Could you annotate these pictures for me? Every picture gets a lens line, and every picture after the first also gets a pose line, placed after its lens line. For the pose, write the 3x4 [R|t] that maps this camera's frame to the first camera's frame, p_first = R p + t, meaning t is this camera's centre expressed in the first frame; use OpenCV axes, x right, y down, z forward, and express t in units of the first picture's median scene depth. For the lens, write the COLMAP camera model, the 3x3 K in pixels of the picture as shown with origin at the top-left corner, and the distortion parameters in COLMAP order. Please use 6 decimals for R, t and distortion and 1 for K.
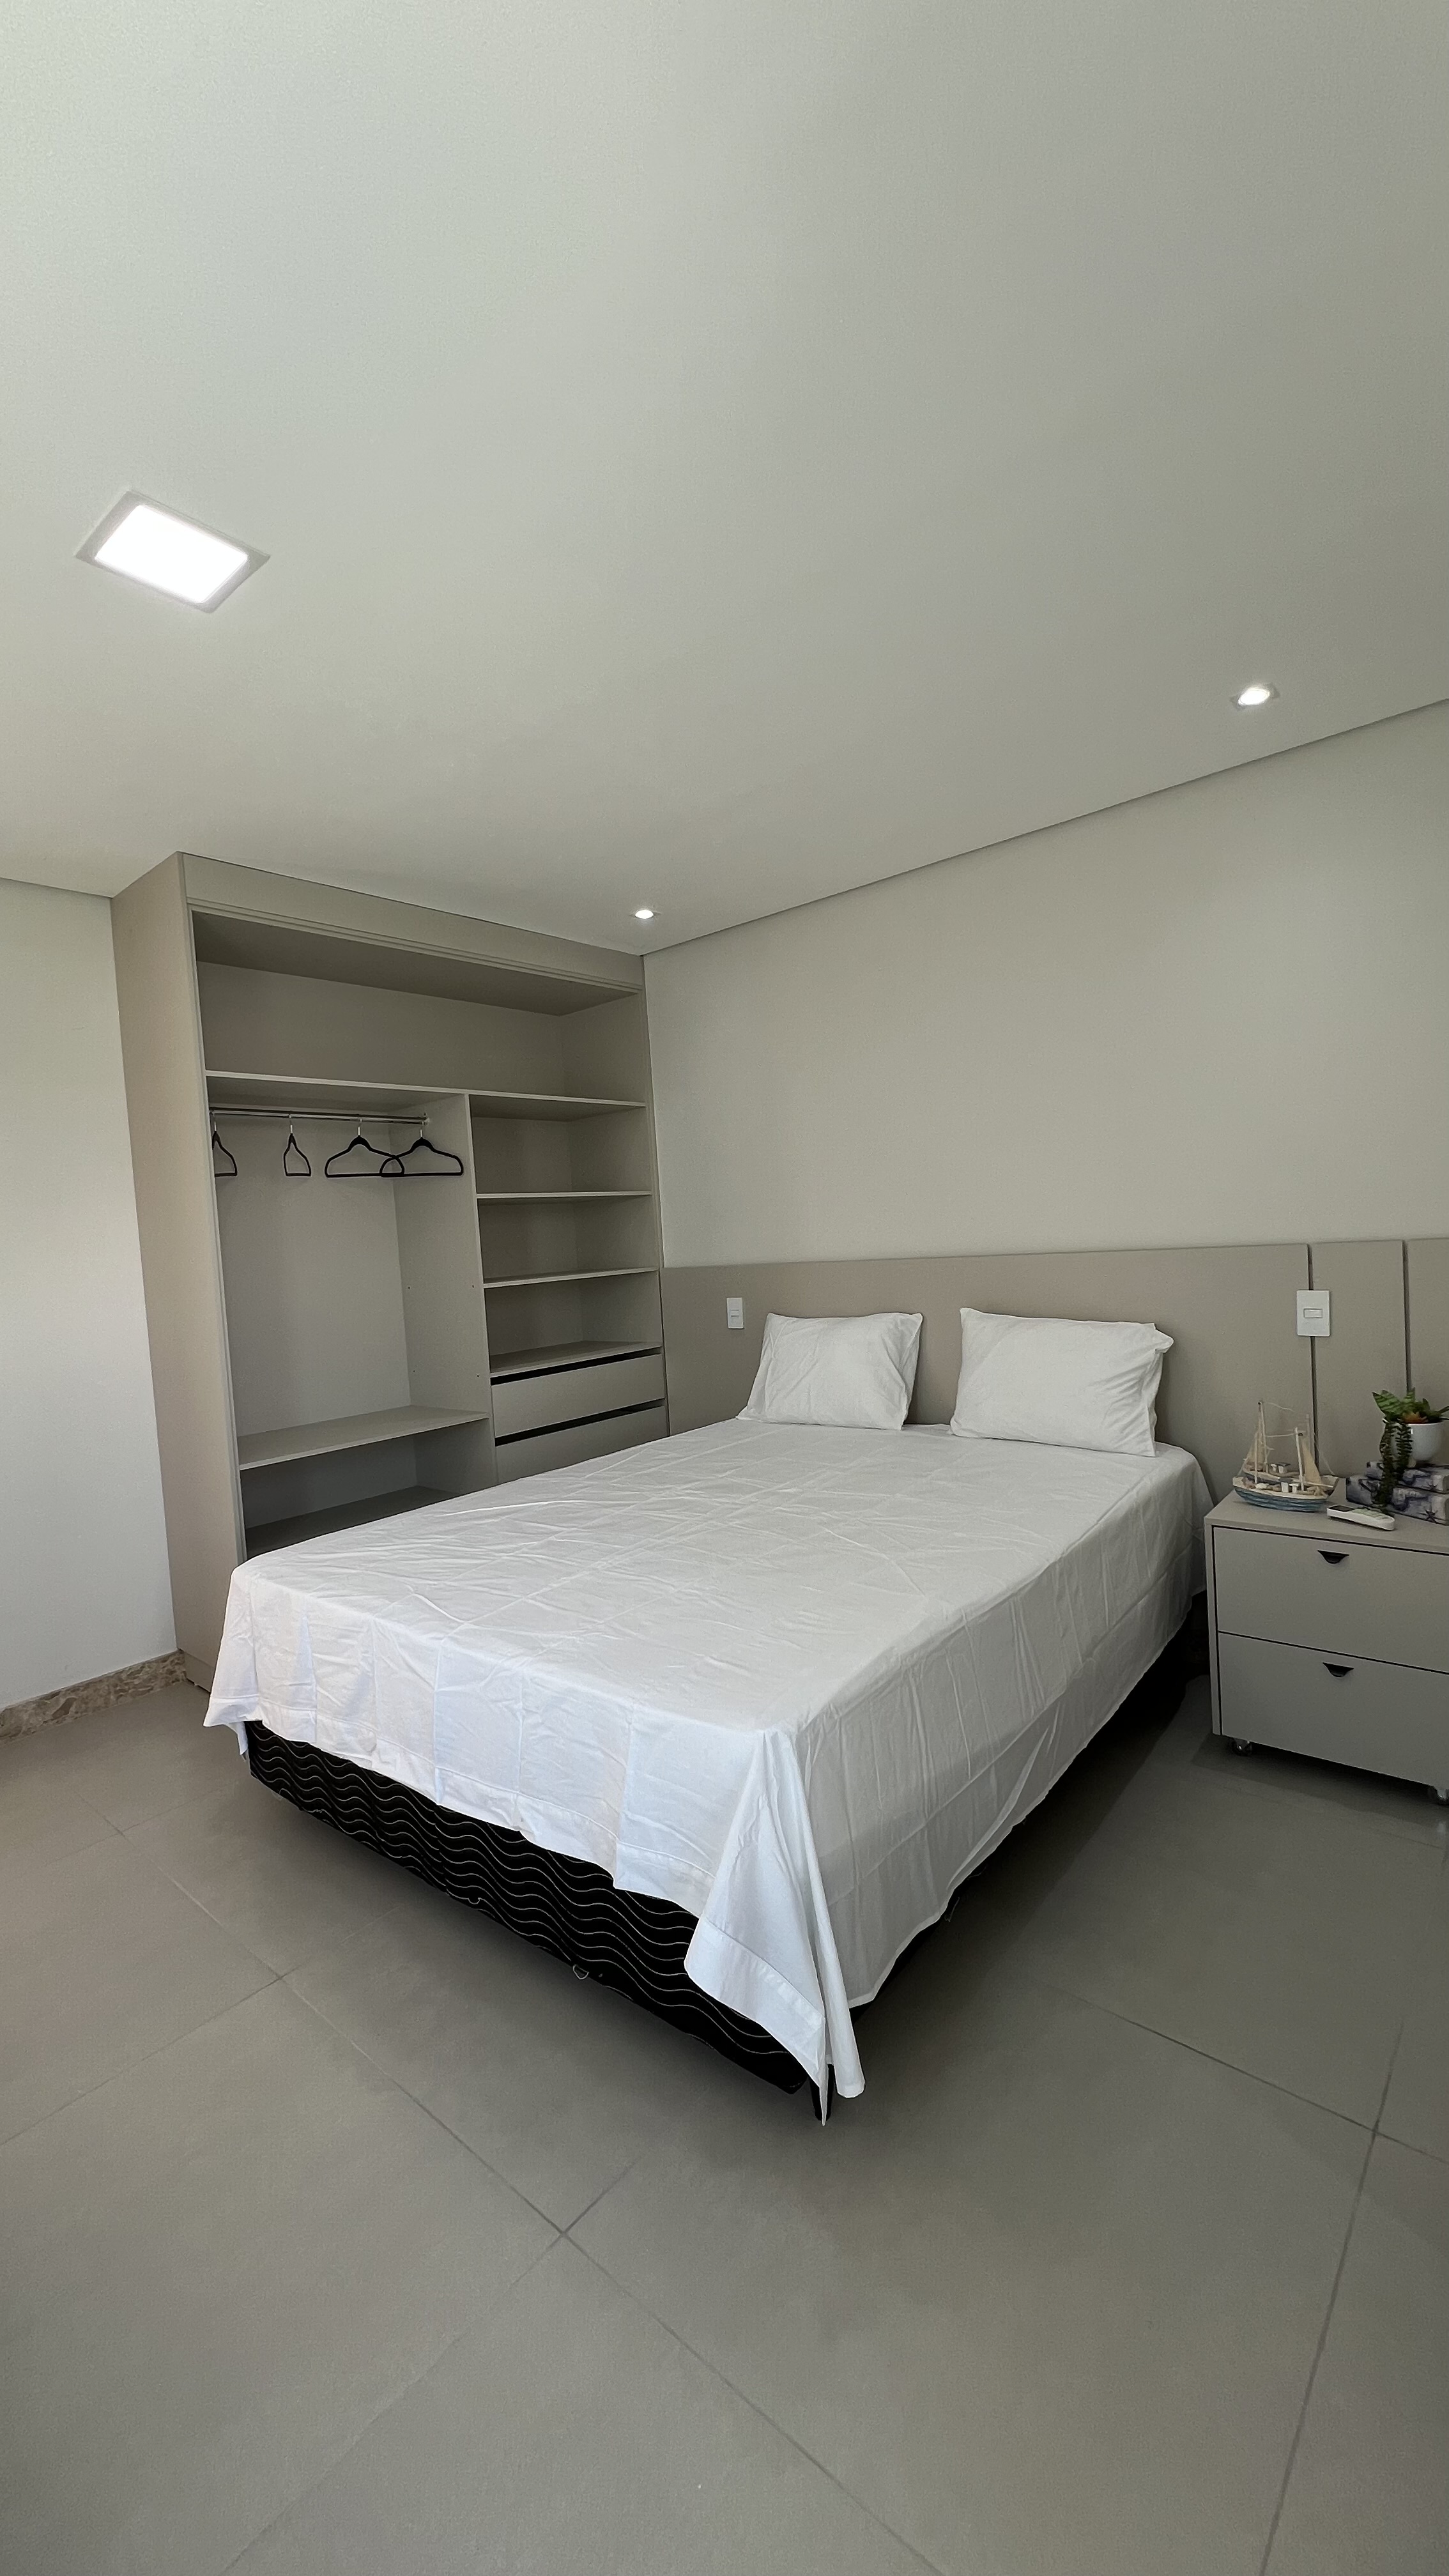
lens RADIAL K [[1040.6, 0, 716.4], [0, 1040.6, 1285.7], [0, 0, 1]] dist [0.000721, 0.000218]
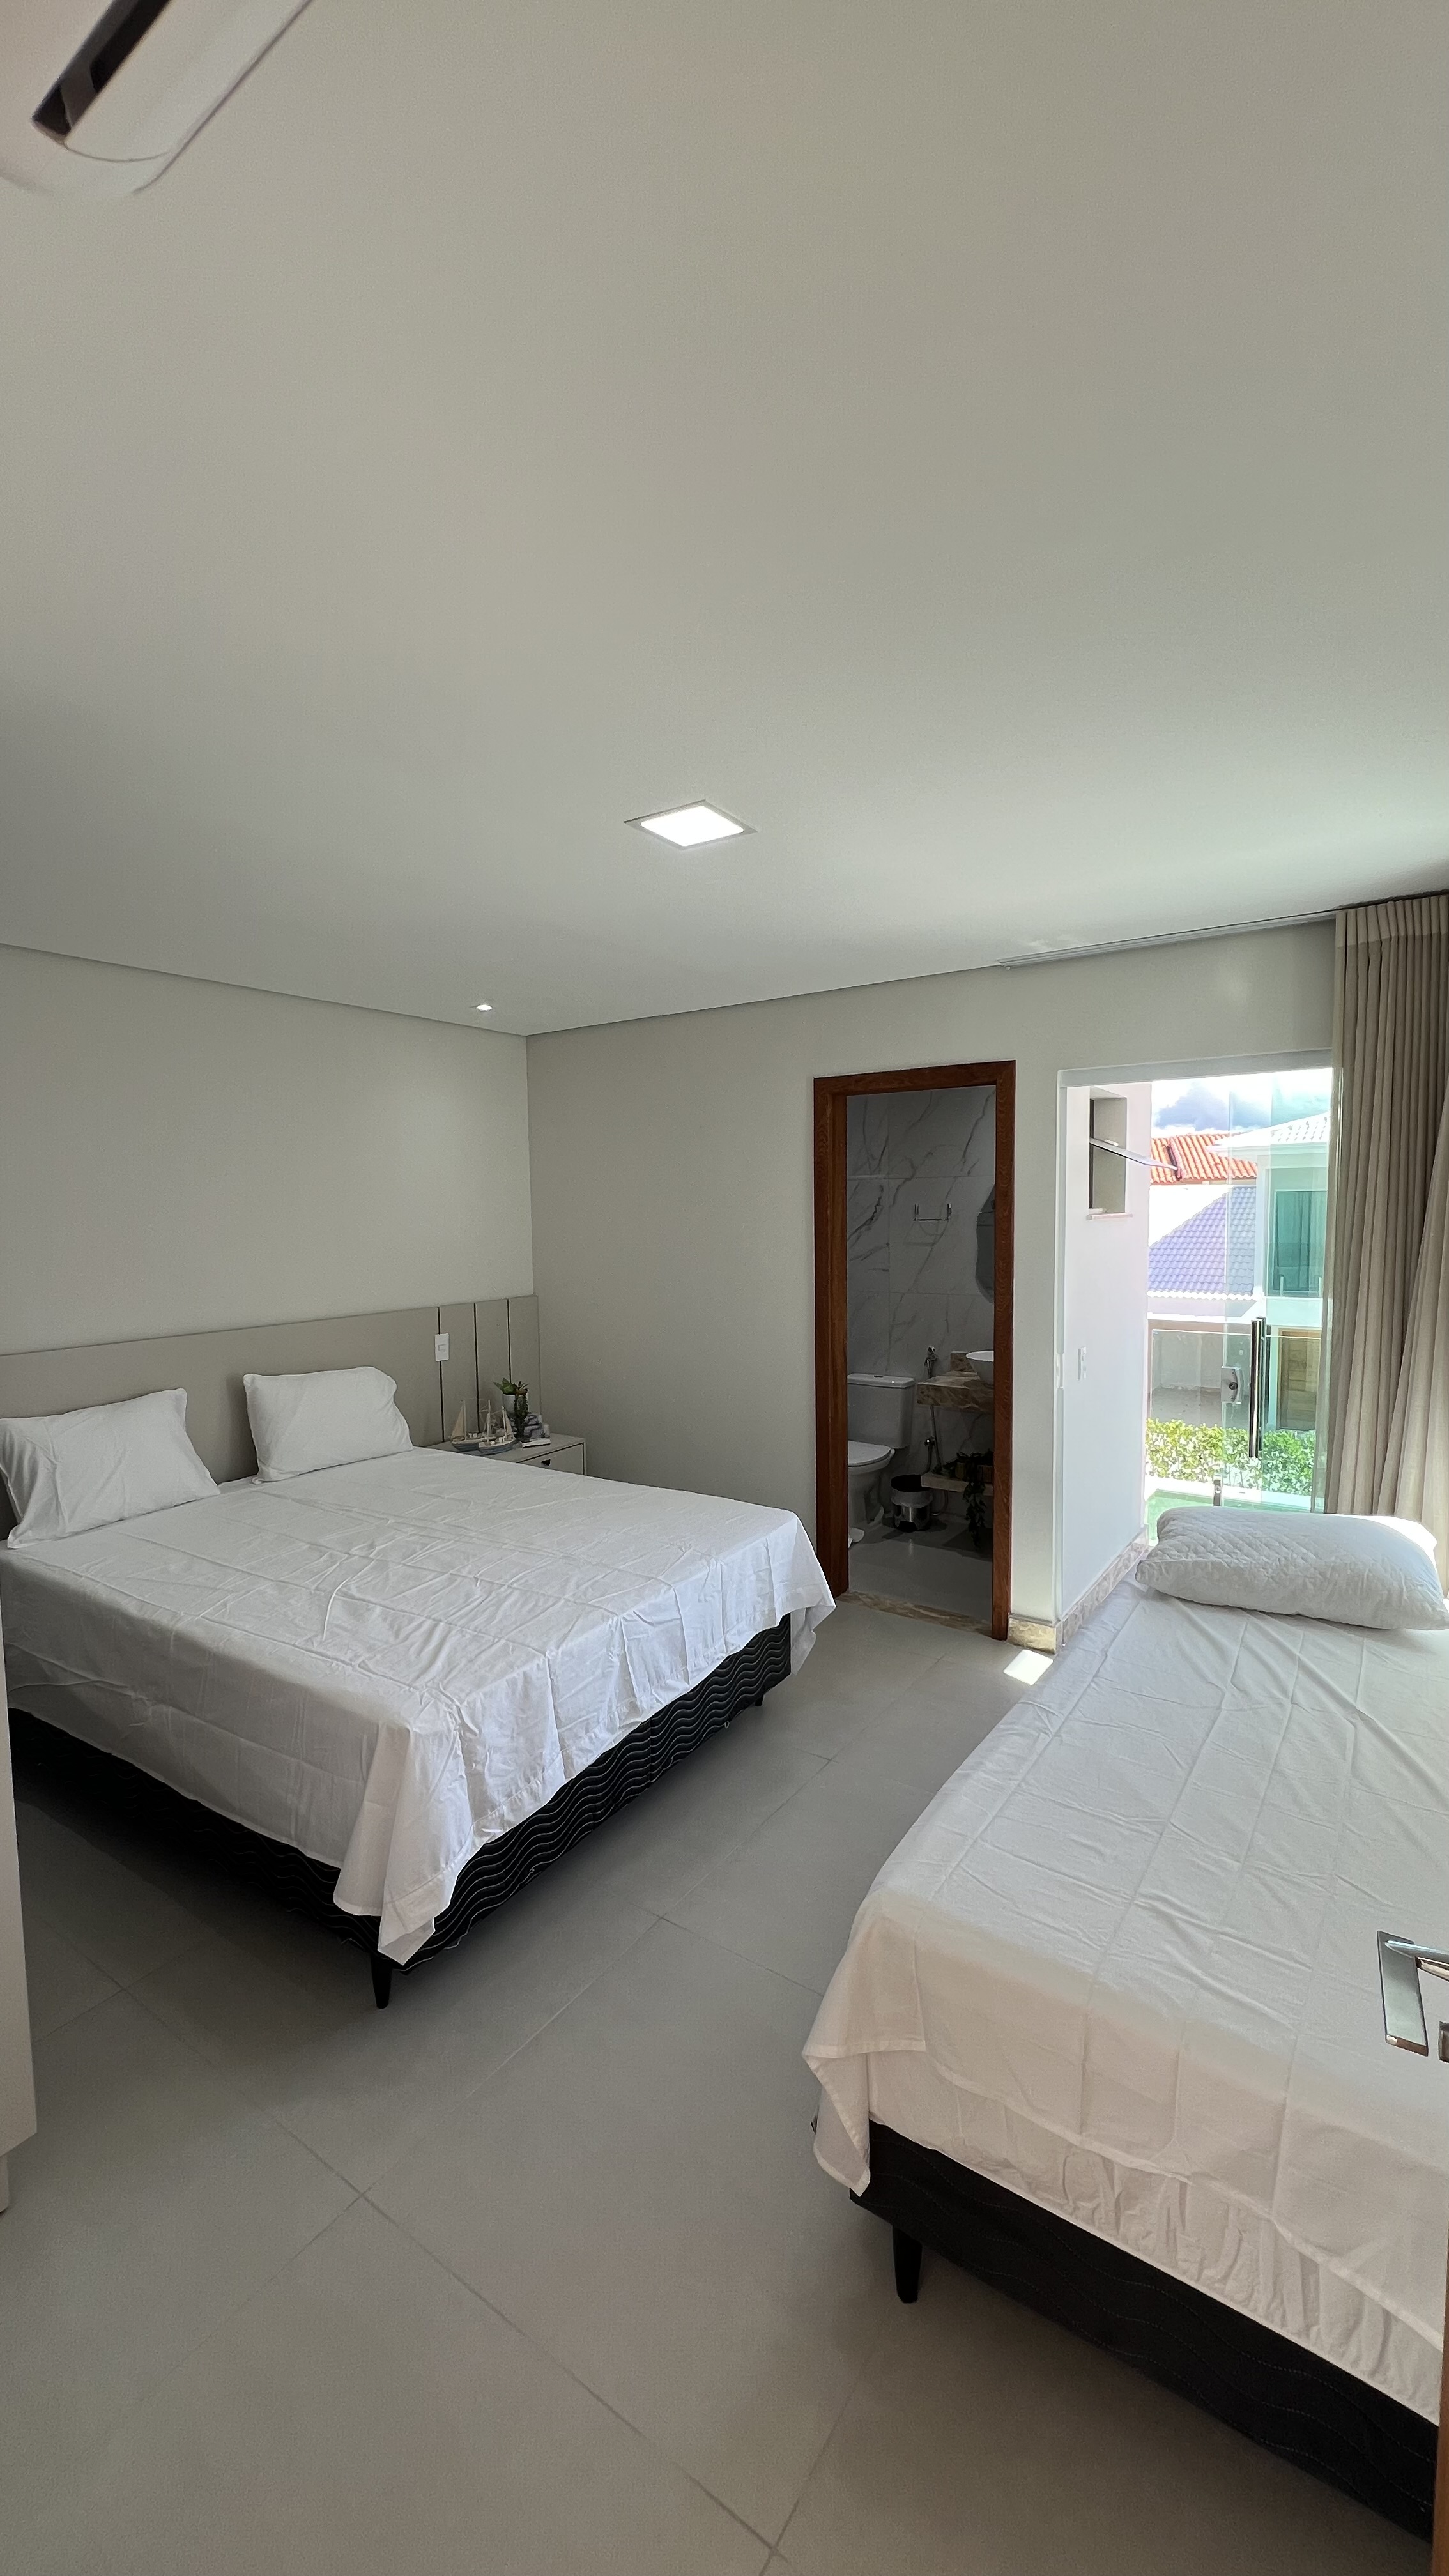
lens RADIAL K [[1040.6, 0, 716.8], [0, 1040.6, 1296.0], [0, 0, 1]] dist [0.000721, 0.000218]
pose [[-0.108485, -0.023946, 0.993810, -1.377219], [0.071107, 0.996962, 0.031784, -0.093124], [-0.991552, 0.074115, -0.106452, 0.842589]]
